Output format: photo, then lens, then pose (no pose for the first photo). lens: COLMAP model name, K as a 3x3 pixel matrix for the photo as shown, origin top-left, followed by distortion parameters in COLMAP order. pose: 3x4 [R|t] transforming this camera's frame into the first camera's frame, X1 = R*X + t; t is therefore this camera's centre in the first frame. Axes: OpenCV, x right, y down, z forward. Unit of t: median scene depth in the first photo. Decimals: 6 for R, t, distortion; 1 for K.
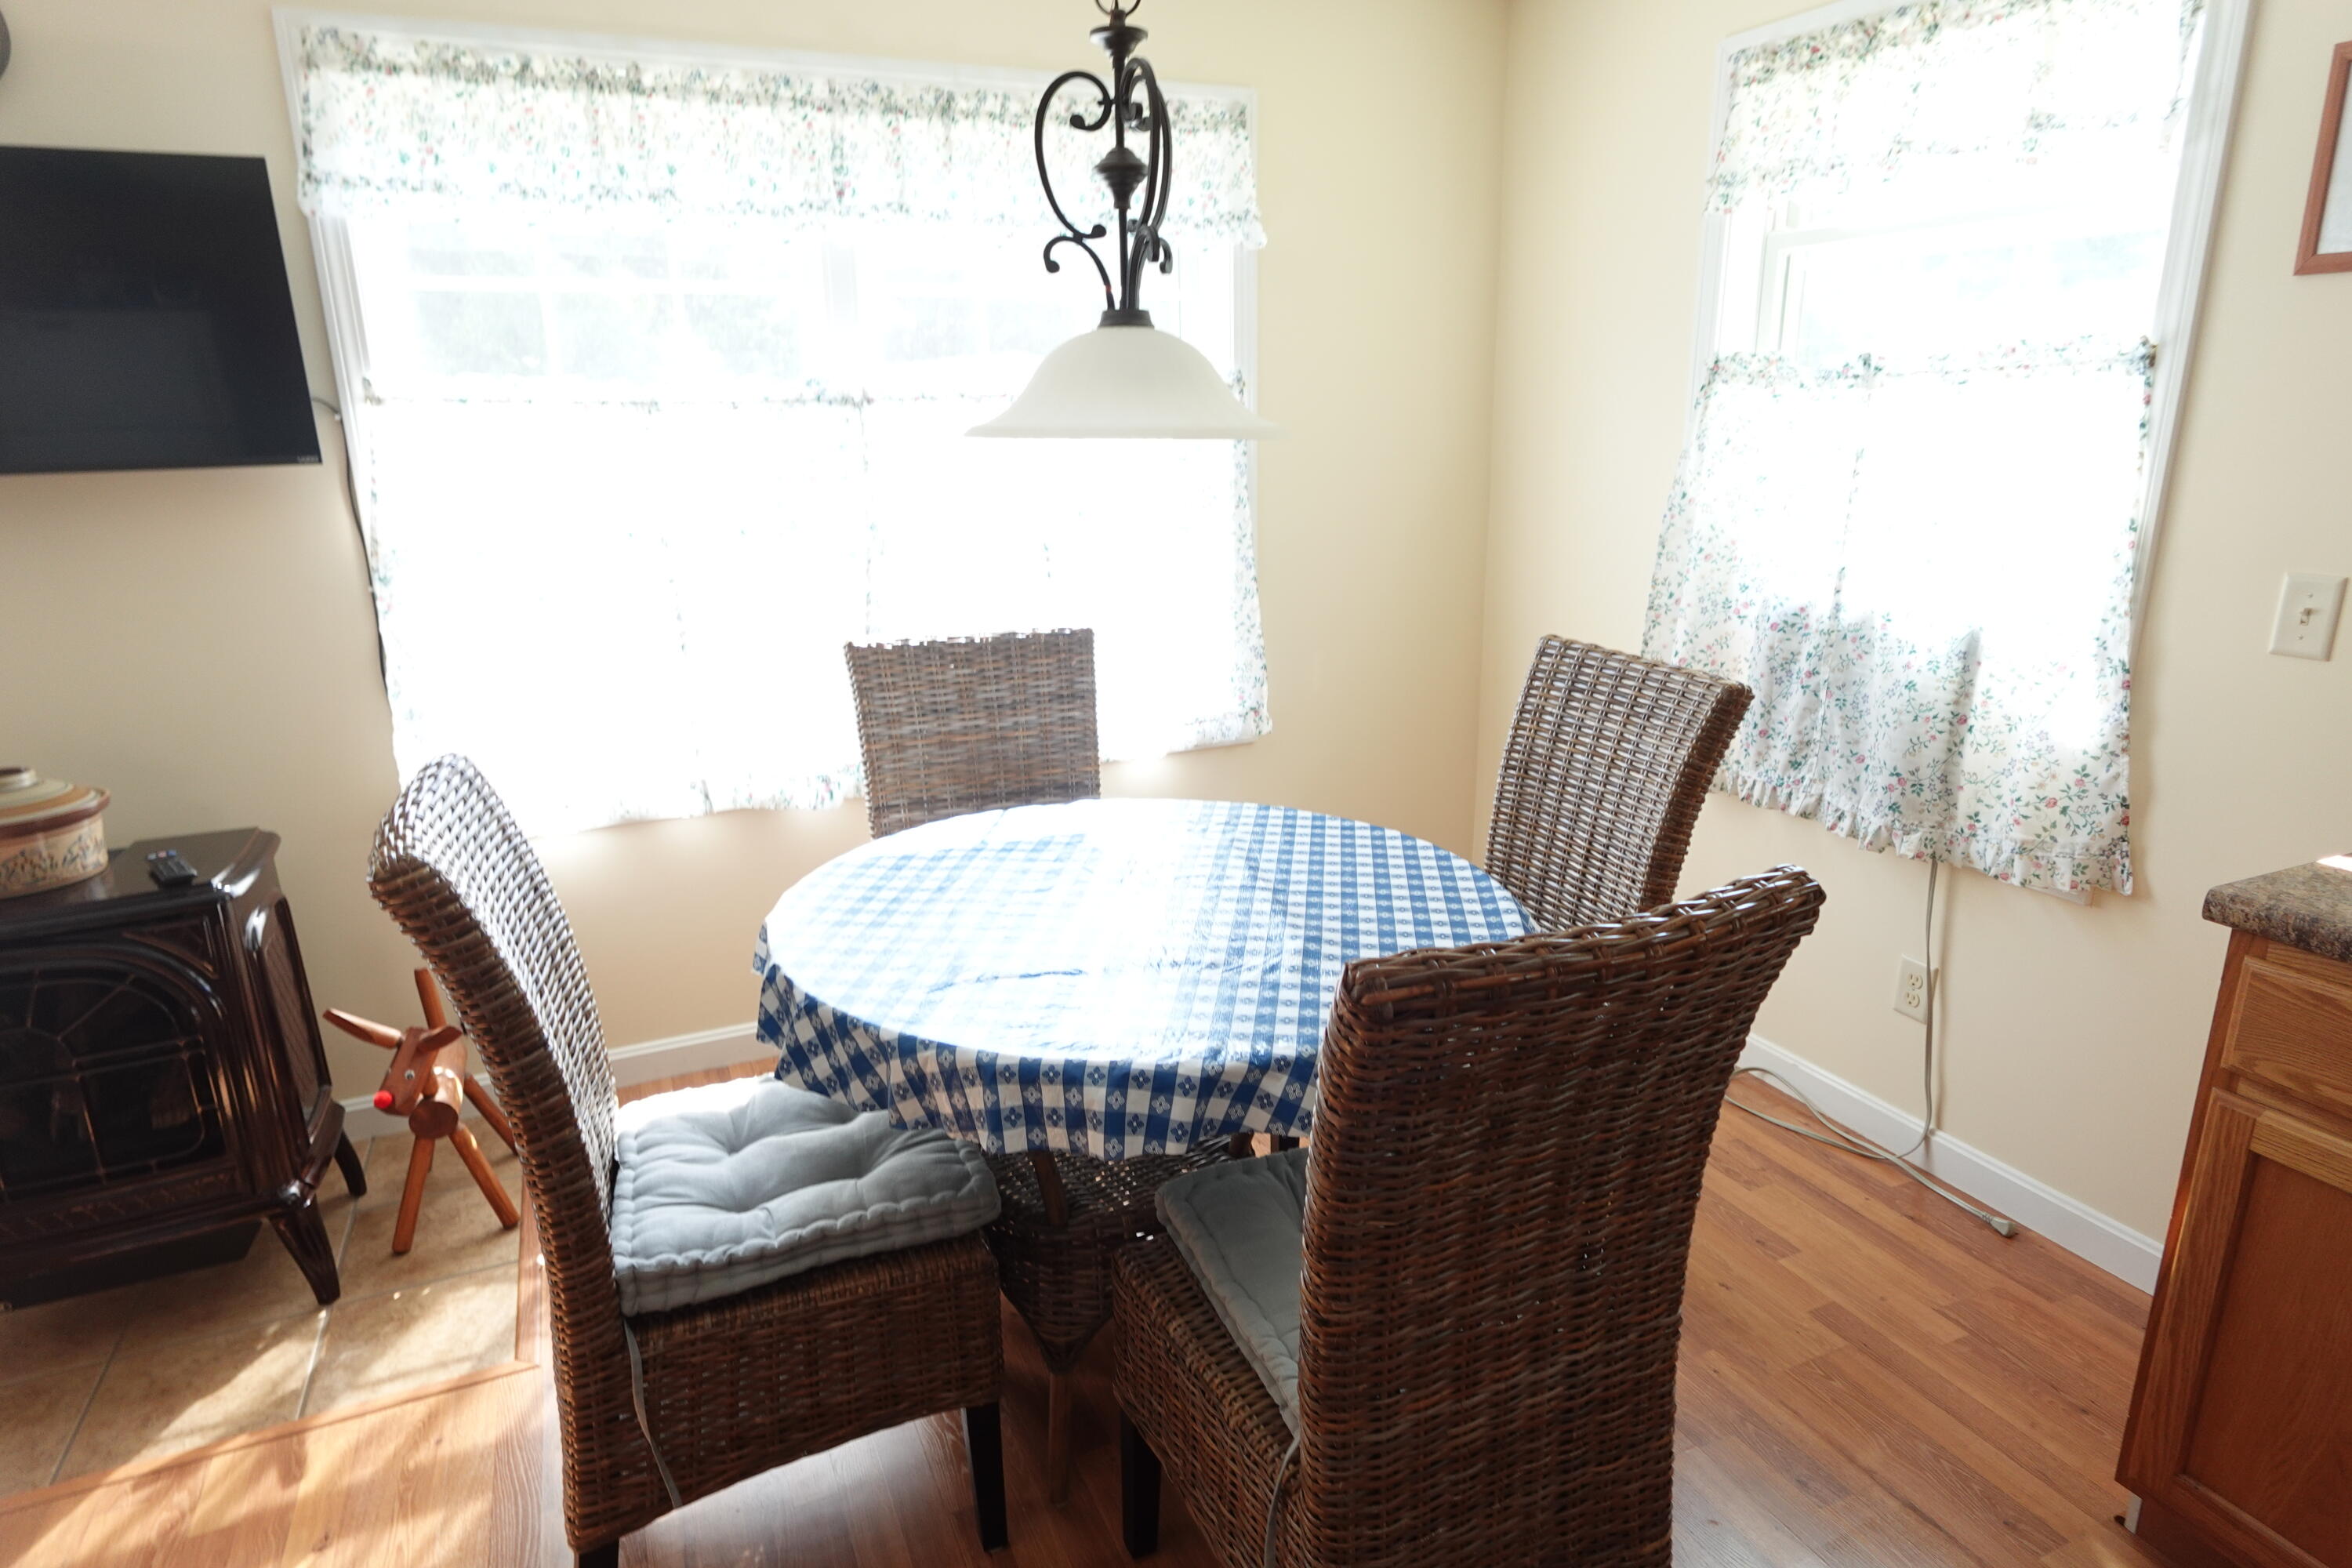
lens RADIAL K [[1334.4, 0, 1181.0], [0, 1334.4, 781.1], [0, 0, 1]] dist [-0.001163, 0.000238]
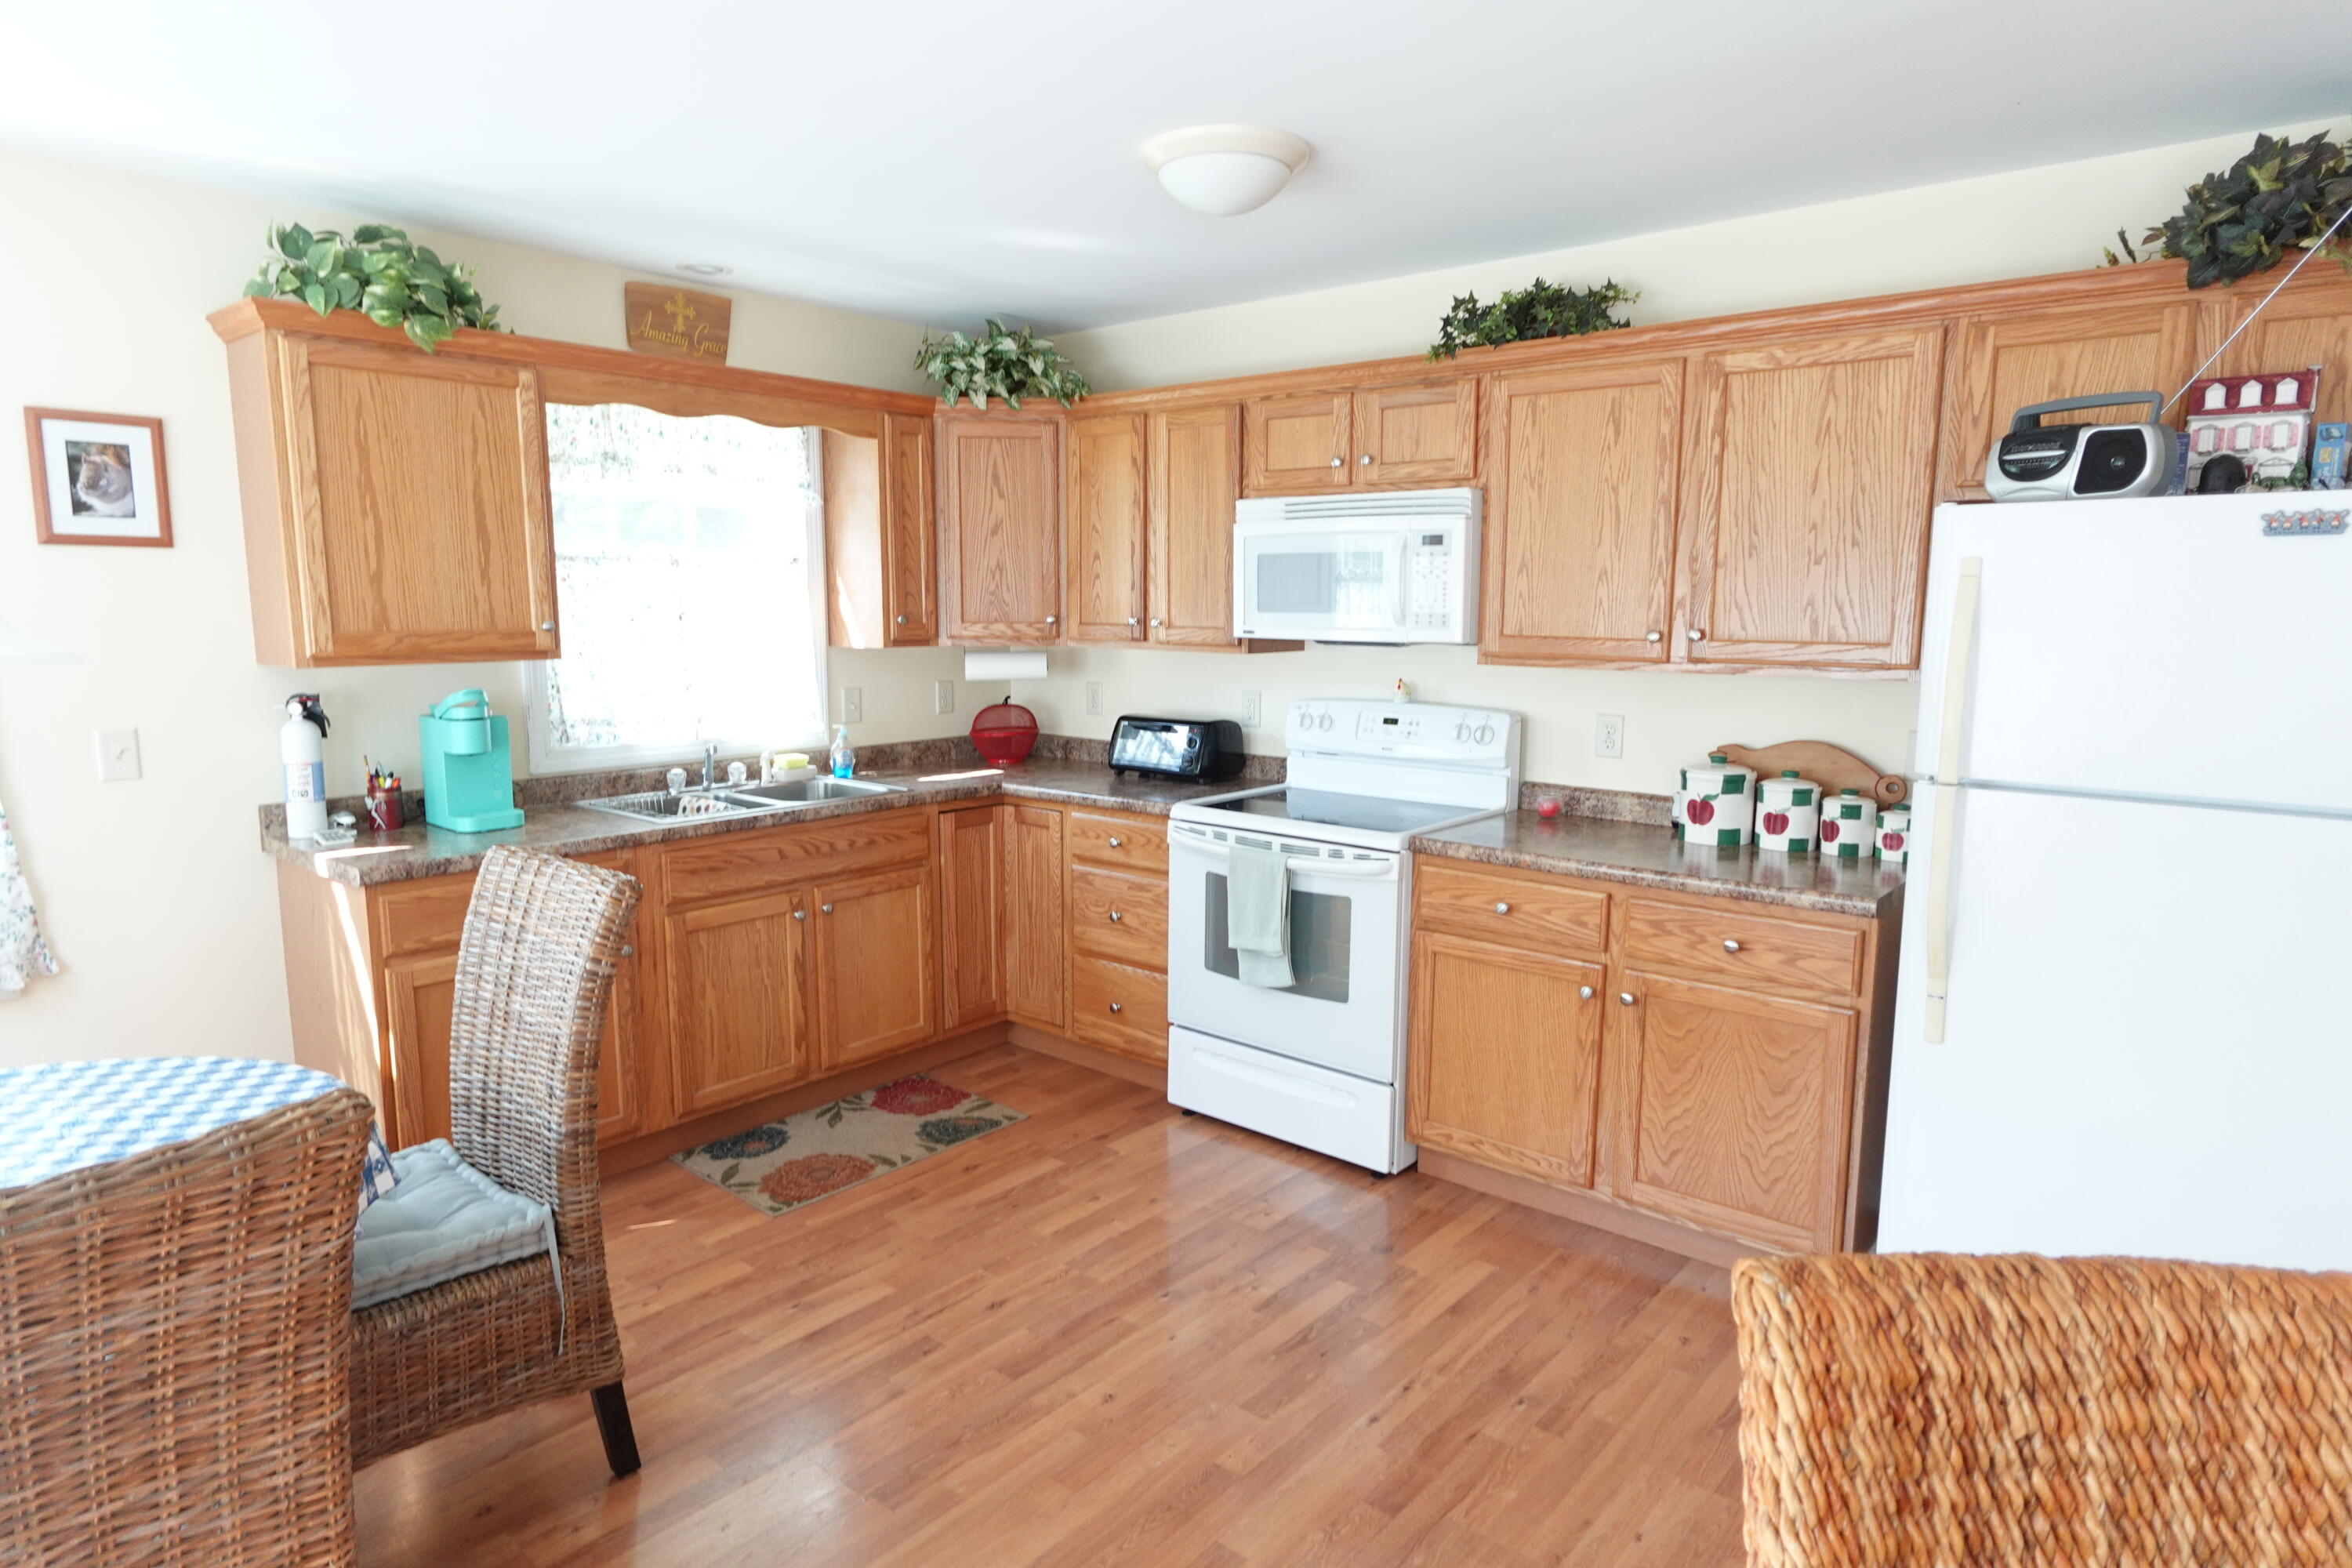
lens RADIAL K [[1334.4, 0, 1181.0], [0, 1334.4, 781.1], [0, 0, 1]] dist [-0.001163, 0.000238]
pose [[-0.429482, -0.114153, 0.895832, -1.096894], [0.250184, 0.938113, 0.239484, -0.153519], [-0.867729, 0.326976, -0.374343, 0.498932]]
